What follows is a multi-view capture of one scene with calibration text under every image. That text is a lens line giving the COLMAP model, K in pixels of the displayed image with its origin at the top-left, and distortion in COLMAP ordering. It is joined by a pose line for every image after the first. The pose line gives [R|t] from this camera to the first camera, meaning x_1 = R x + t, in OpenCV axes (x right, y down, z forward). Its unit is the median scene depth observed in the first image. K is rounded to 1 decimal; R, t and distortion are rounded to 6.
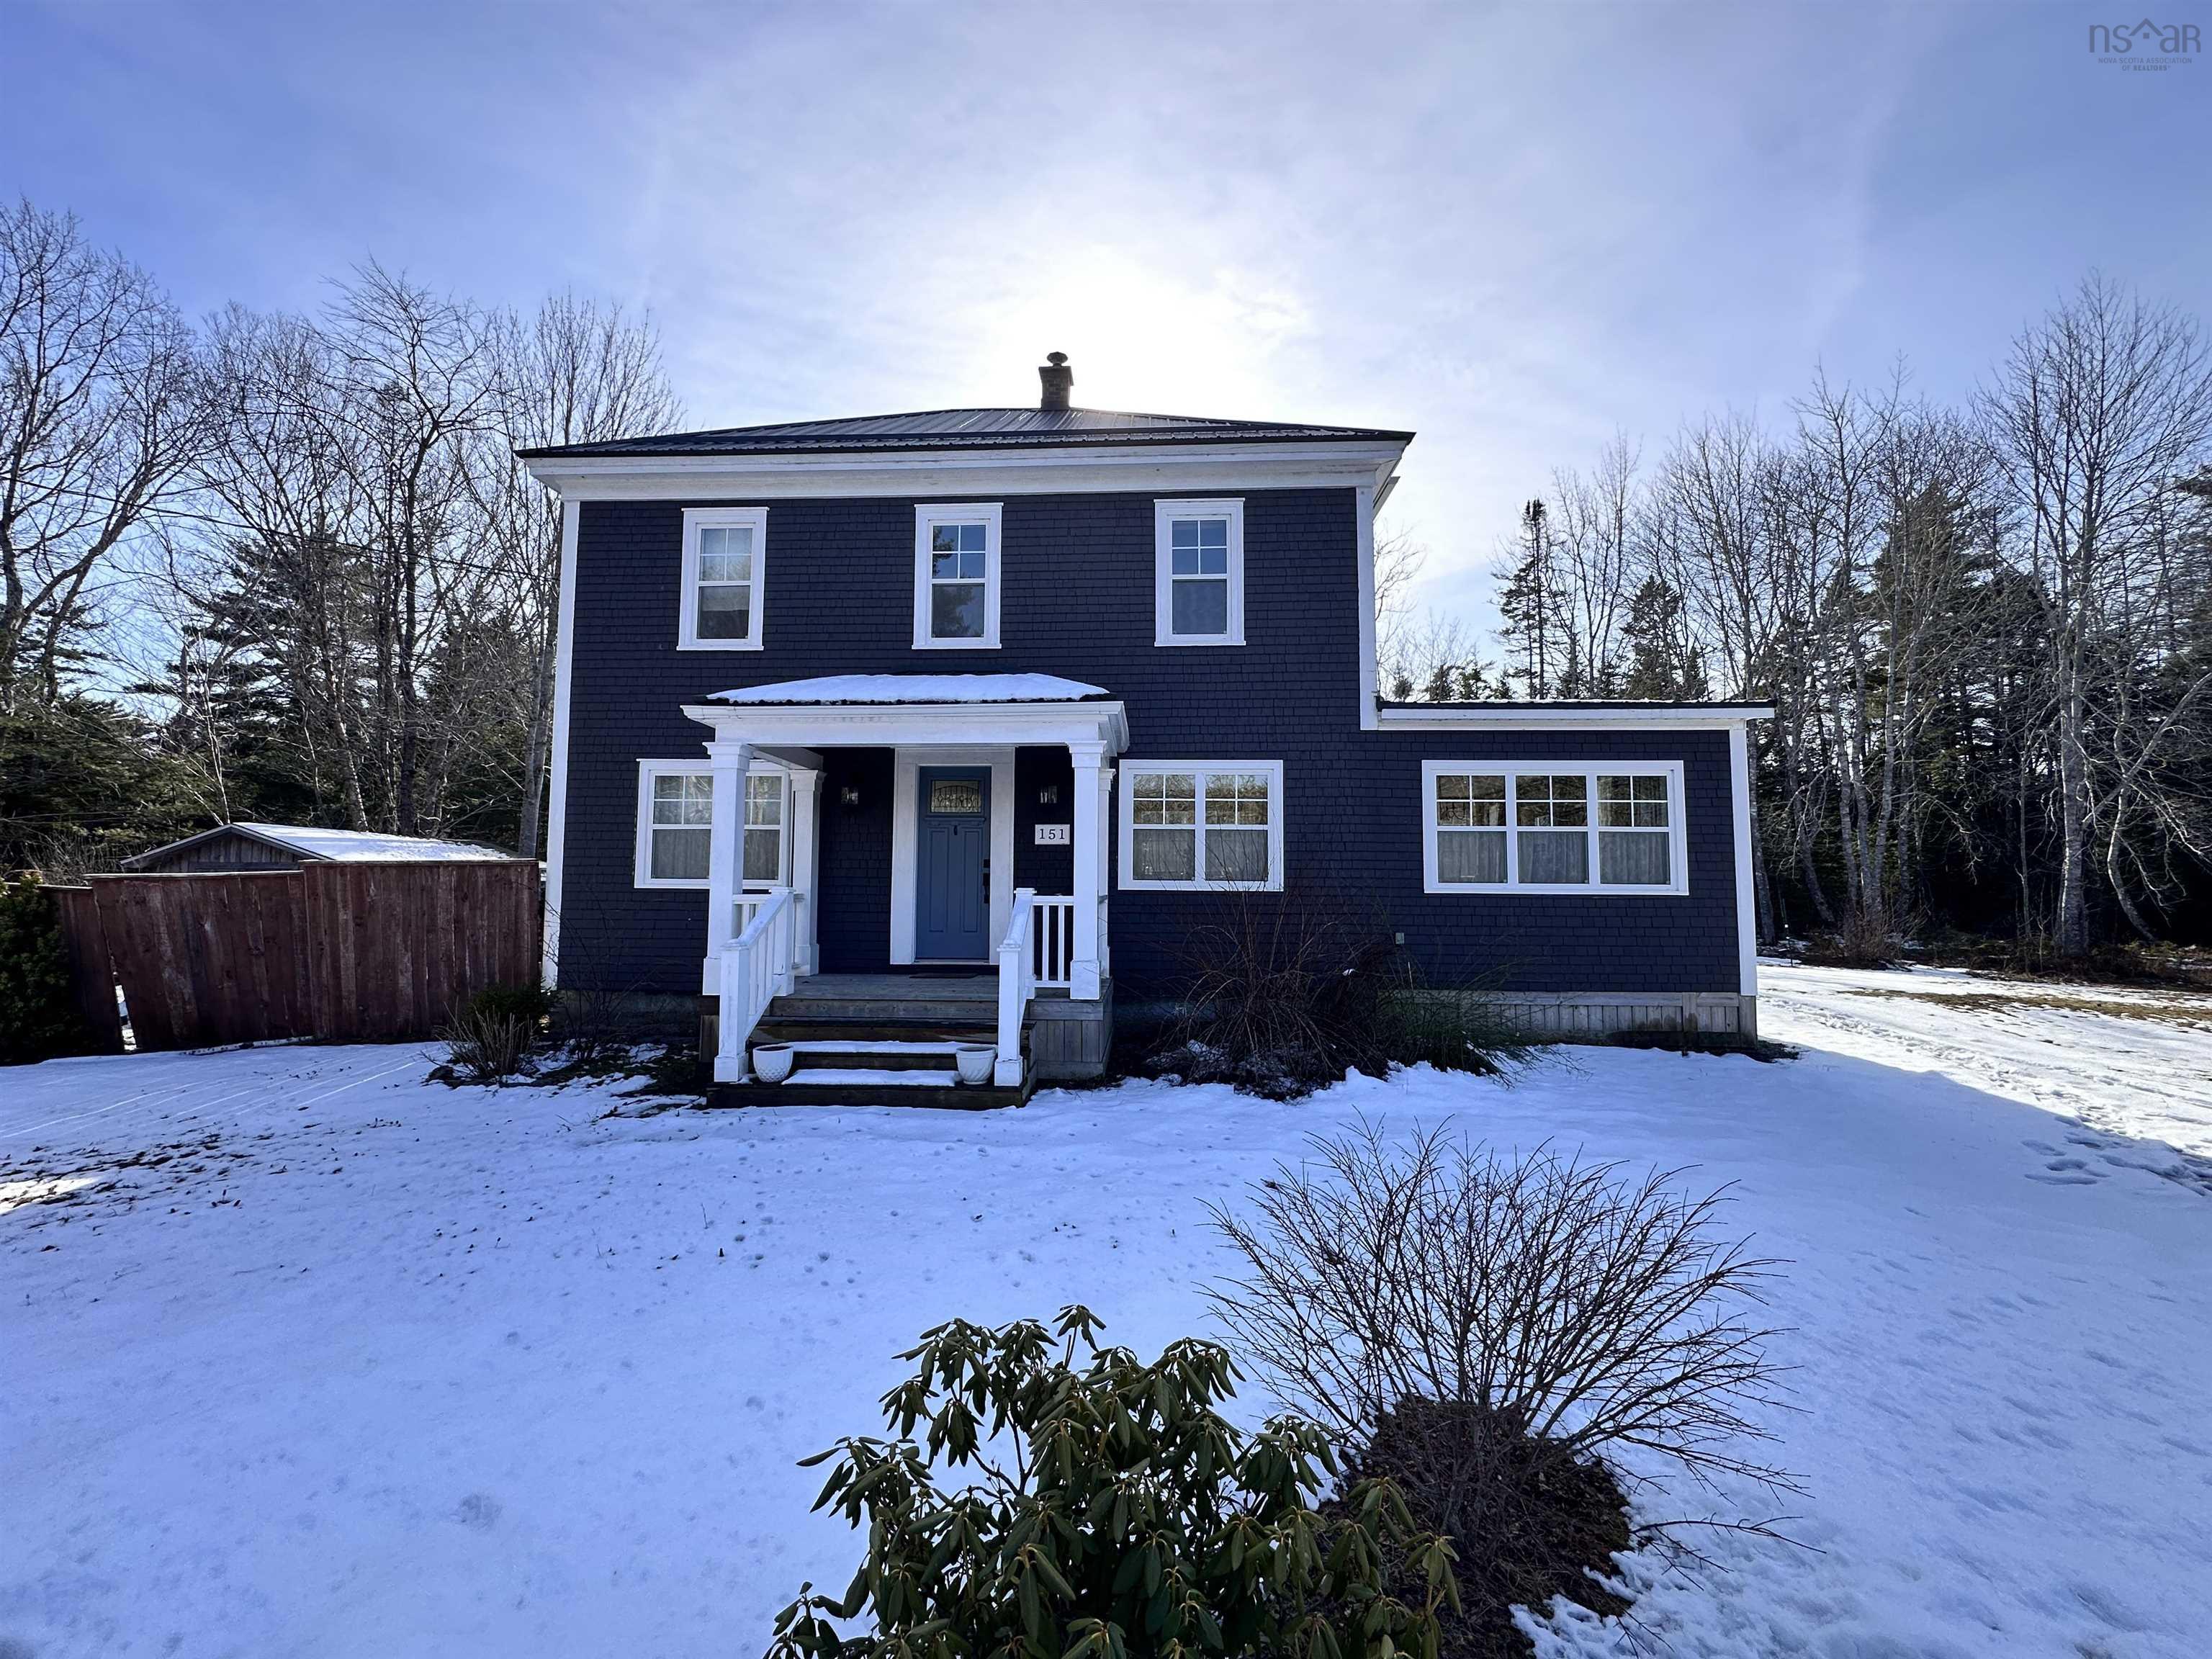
lens RADIAL K [[884.4, 0, 1108.3], [0, 884.4, 823.7], [0, 0, 1]] dist [-0.002607, 0.000461]
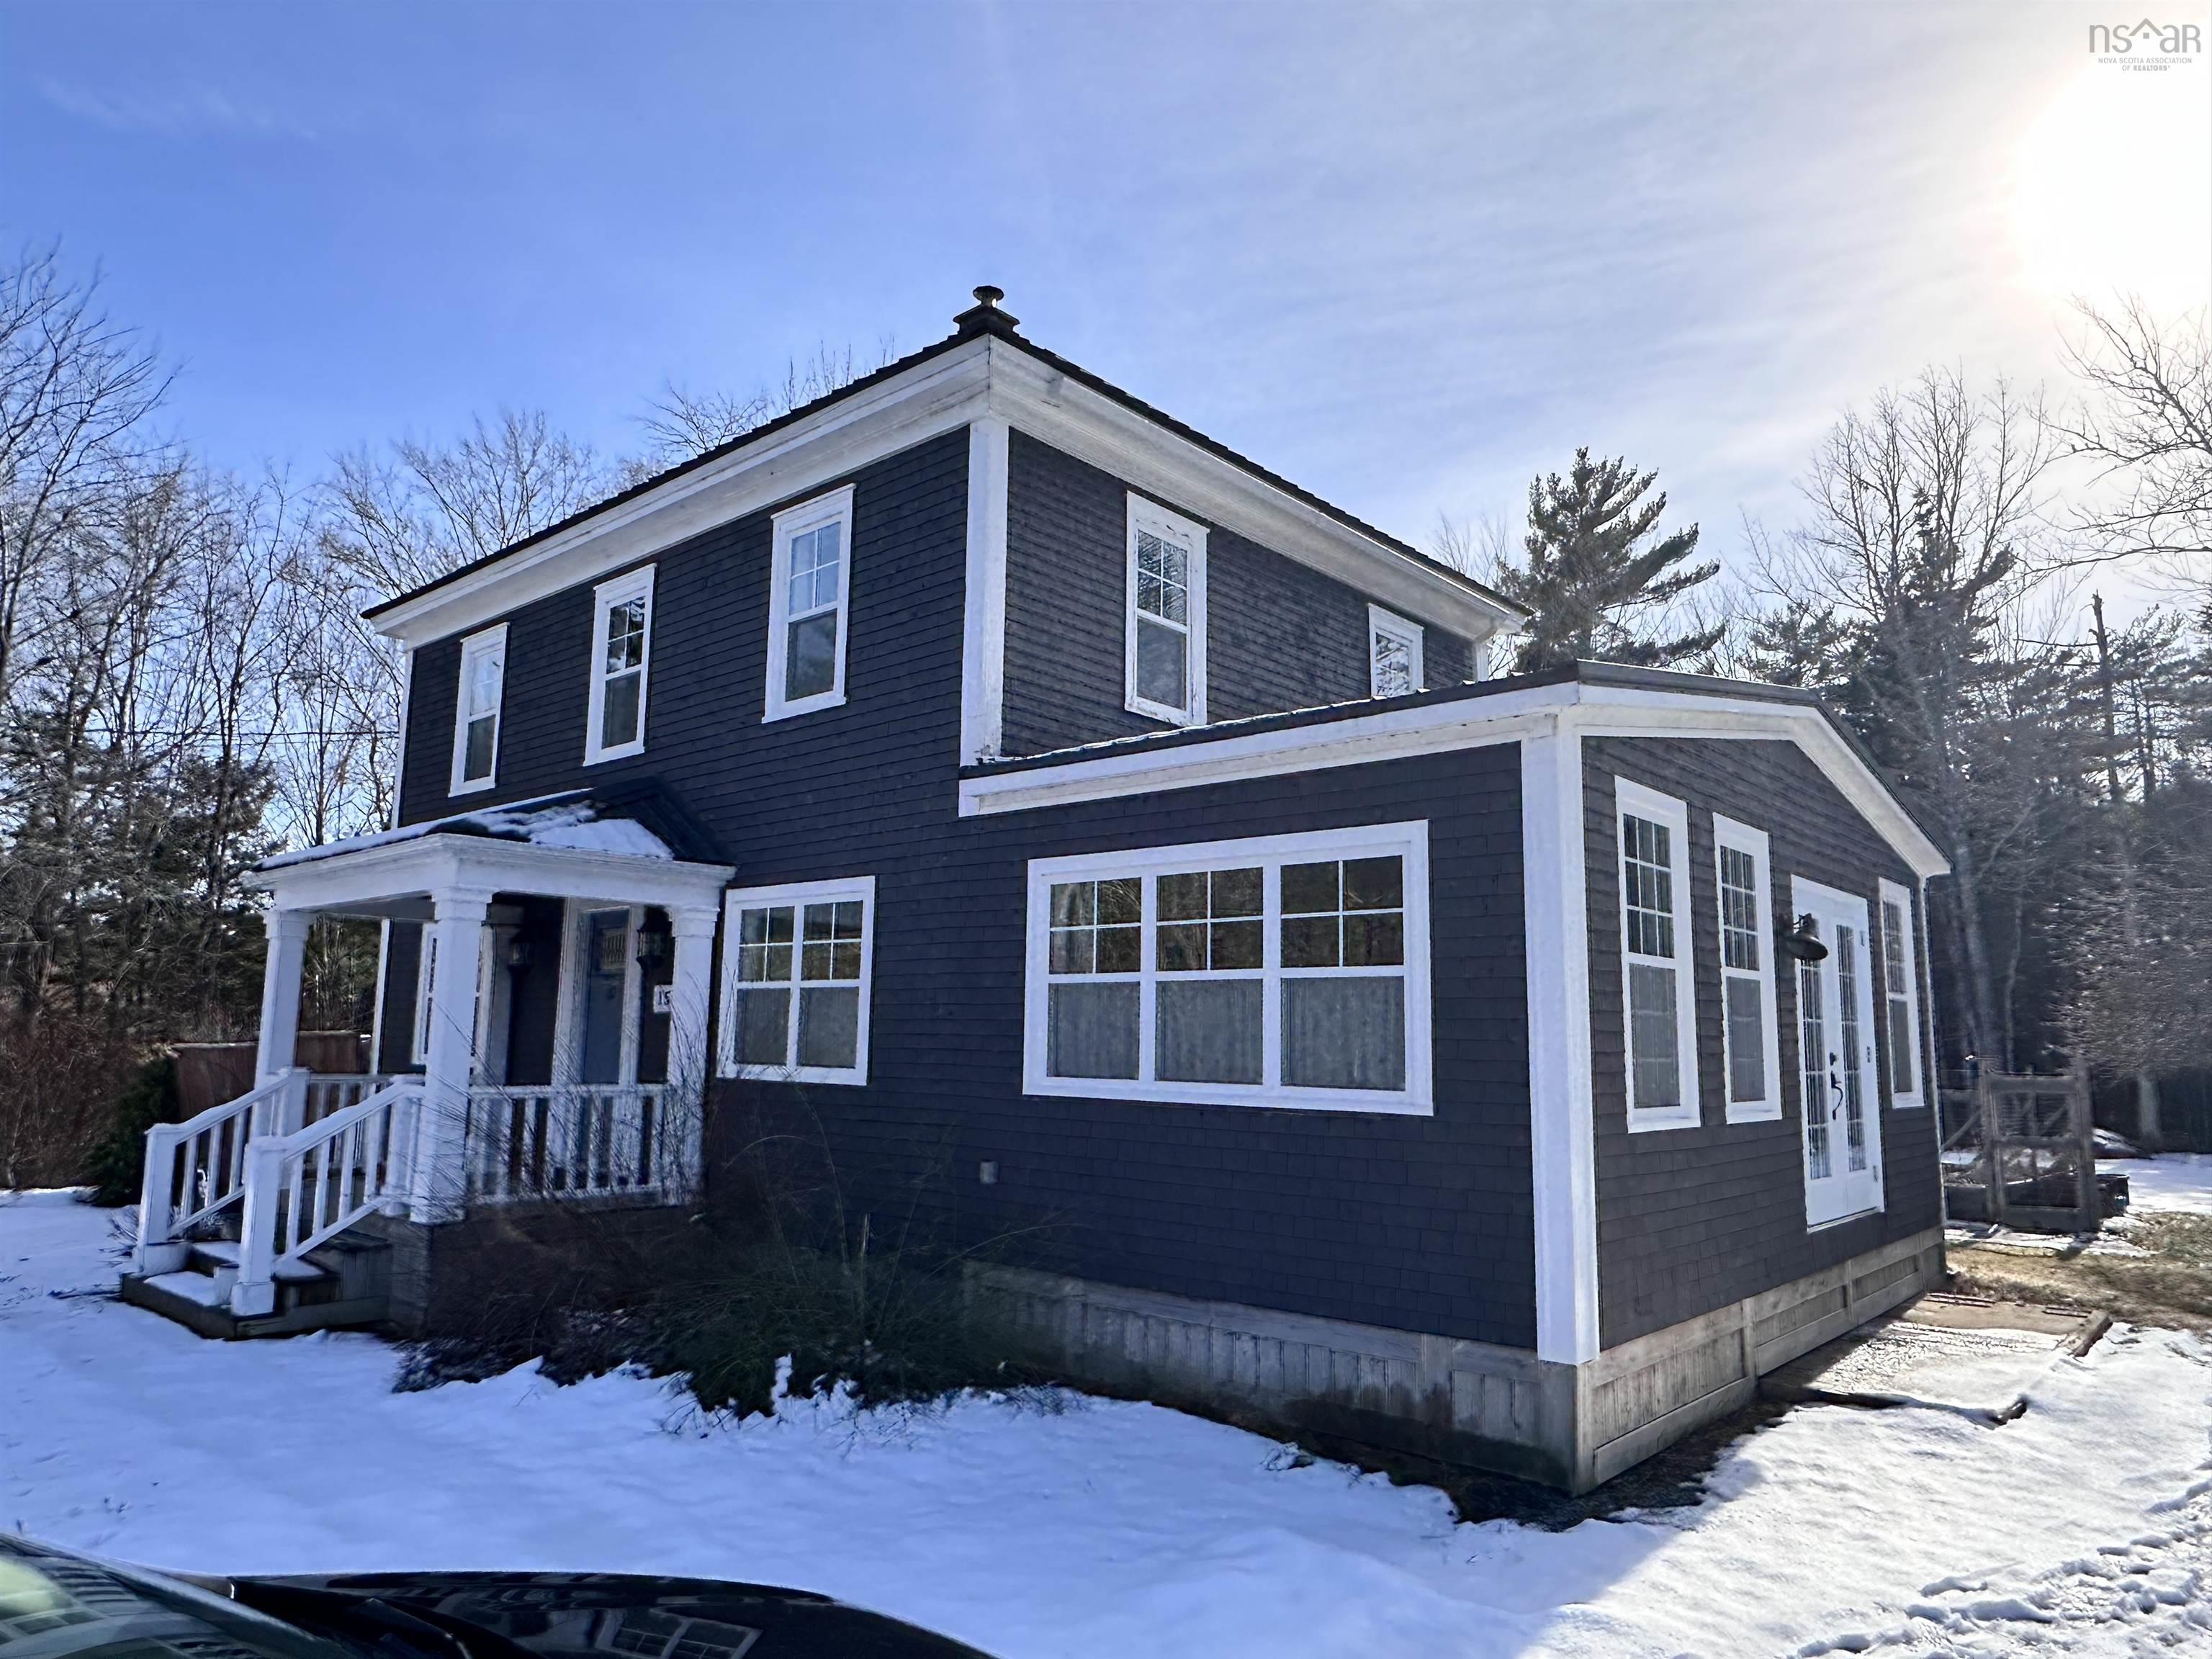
lens RADIAL K [[1421.7, 0, 1103.1], [0, 1421.7, 841.2], [0, 0, 1]] dist [-0.004664, -0.002083]
pose [[0.777783, -0.082719, -0.623065, 0.950491], [0.027498, 0.994831, -0.097748, 0.007216], [0.627931, 0.058894, 0.776038, 0.309148]]
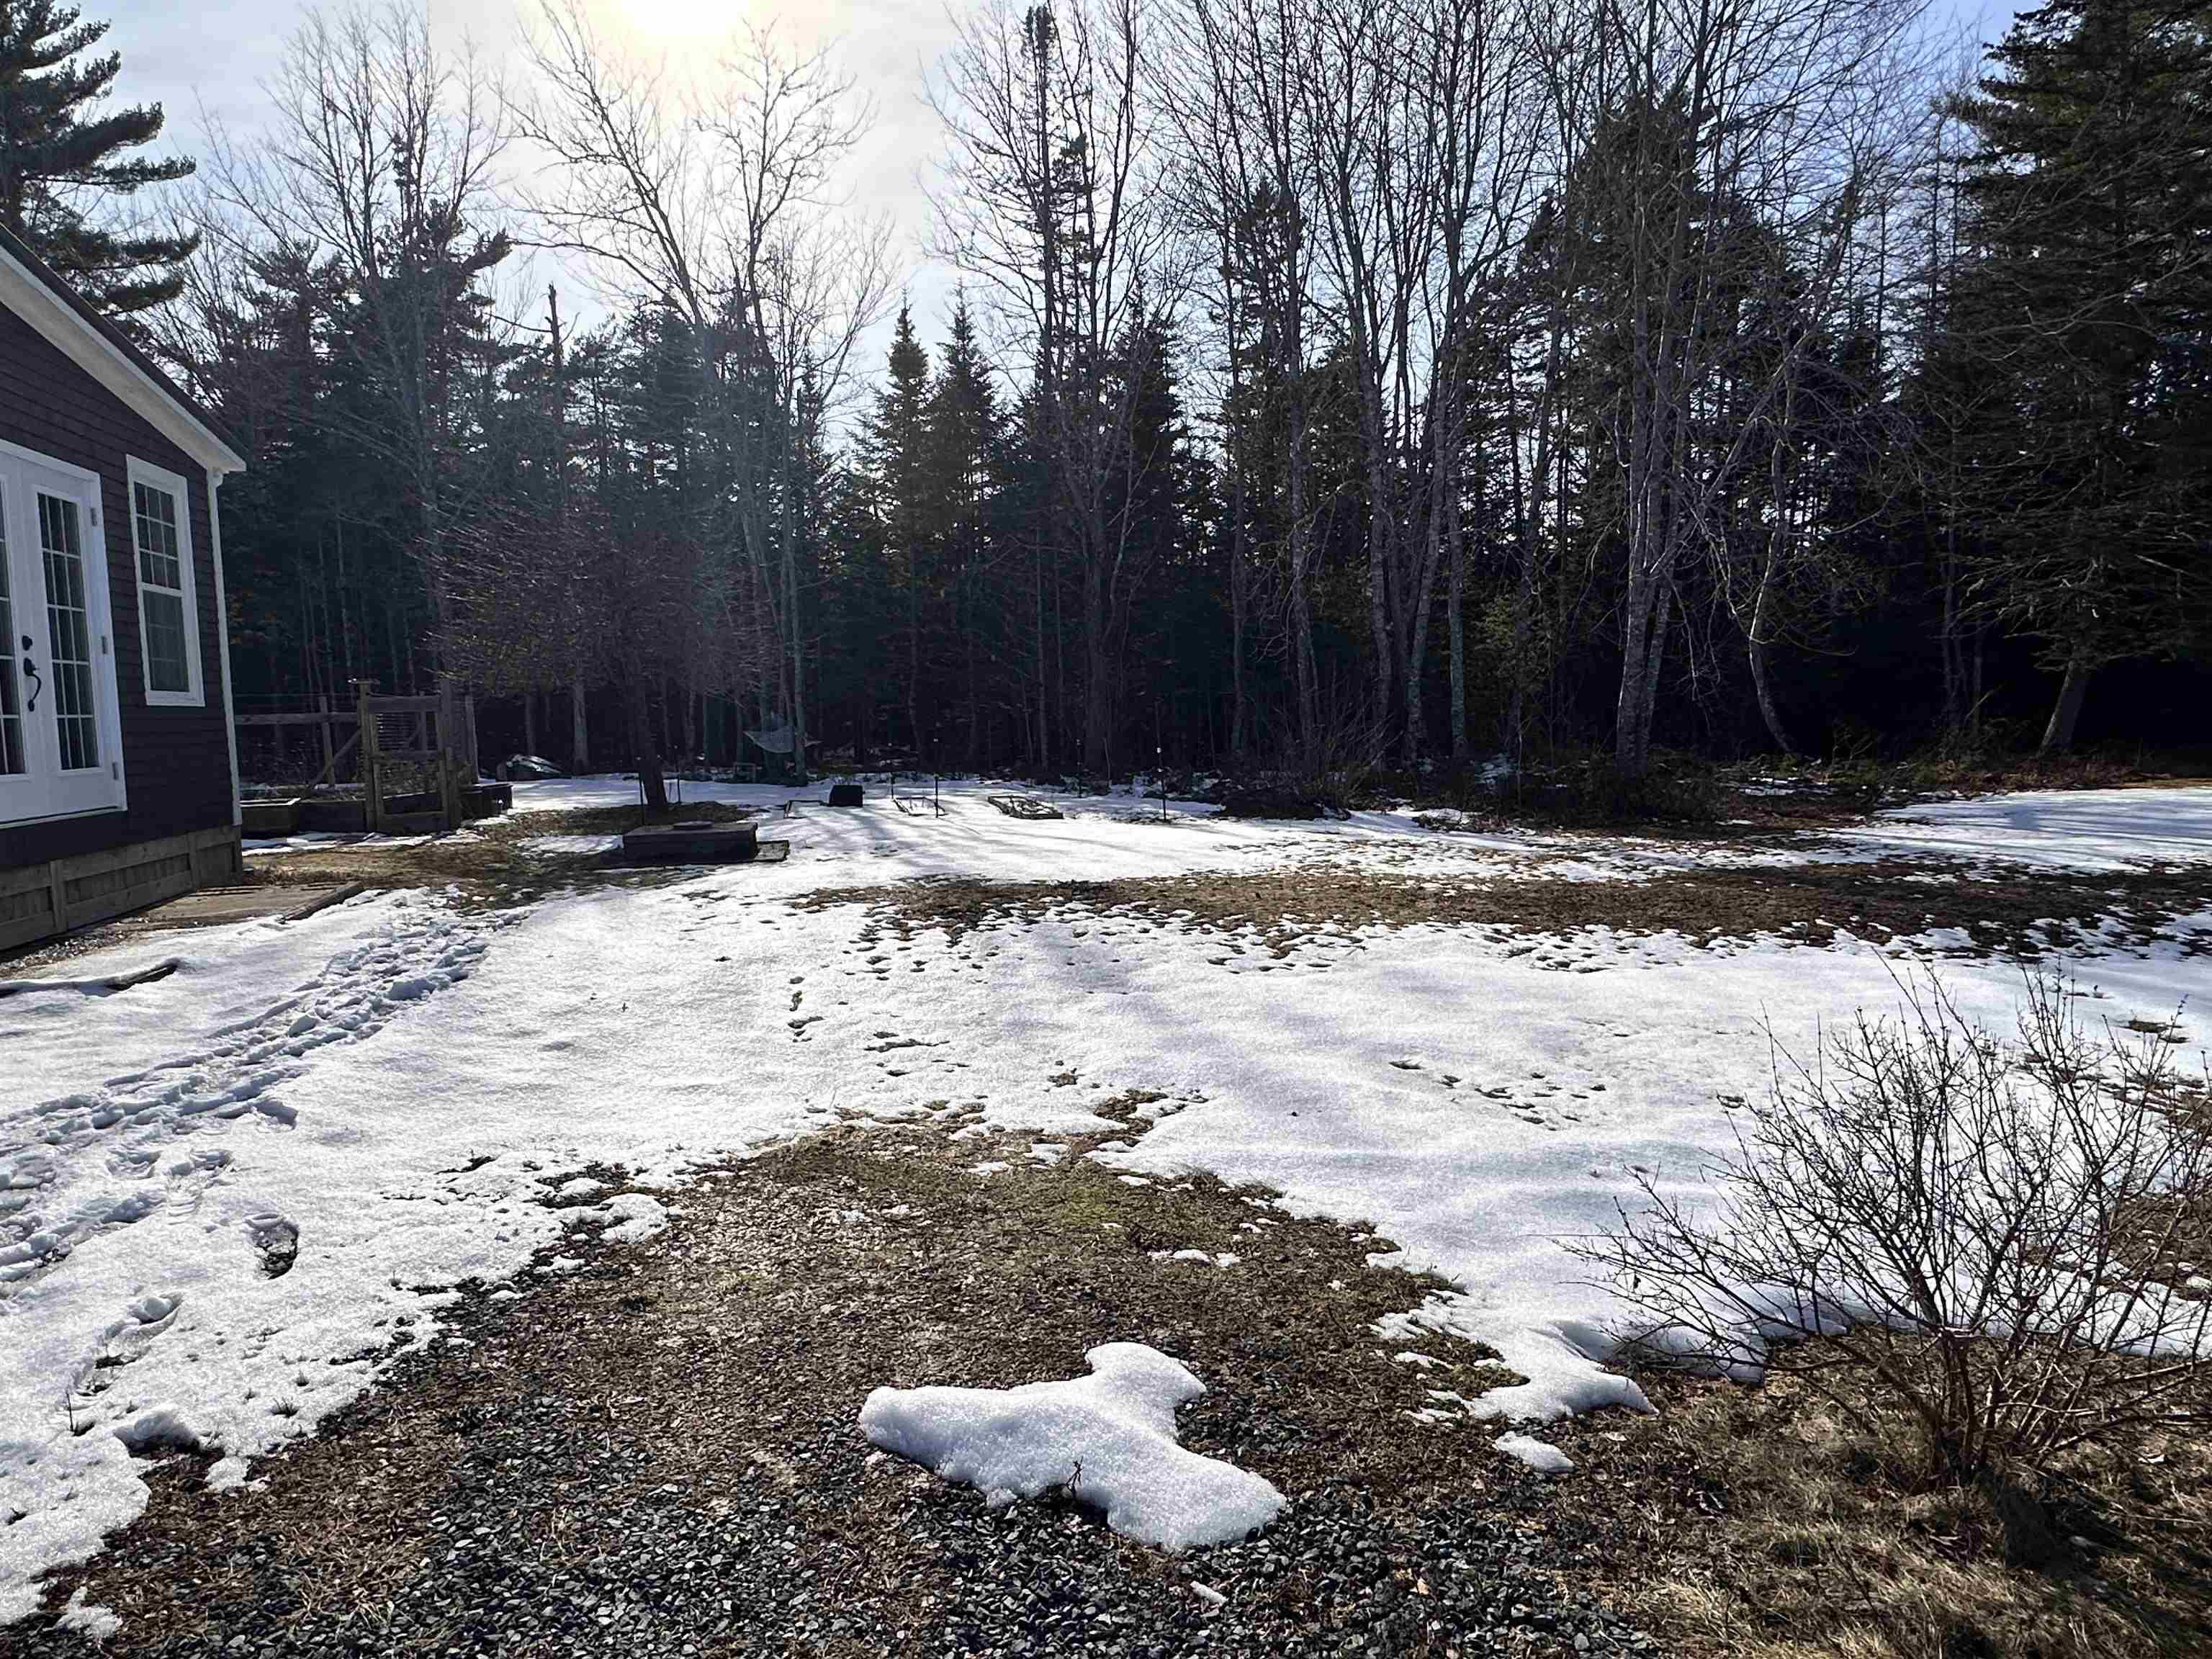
lens RADIAL K [[1346.9, 0, 1101.2], [0, 1346.9, 830.0], [0, 0, 1]] dist [-0.001913, 0.000146]
pose [[0.956375, -0.046198, 0.288464, 1.028274], [0.001077, 0.987968, 0.154655, 0.034221], [-0.292138, -0.147598, 0.944918, 0.357478]]
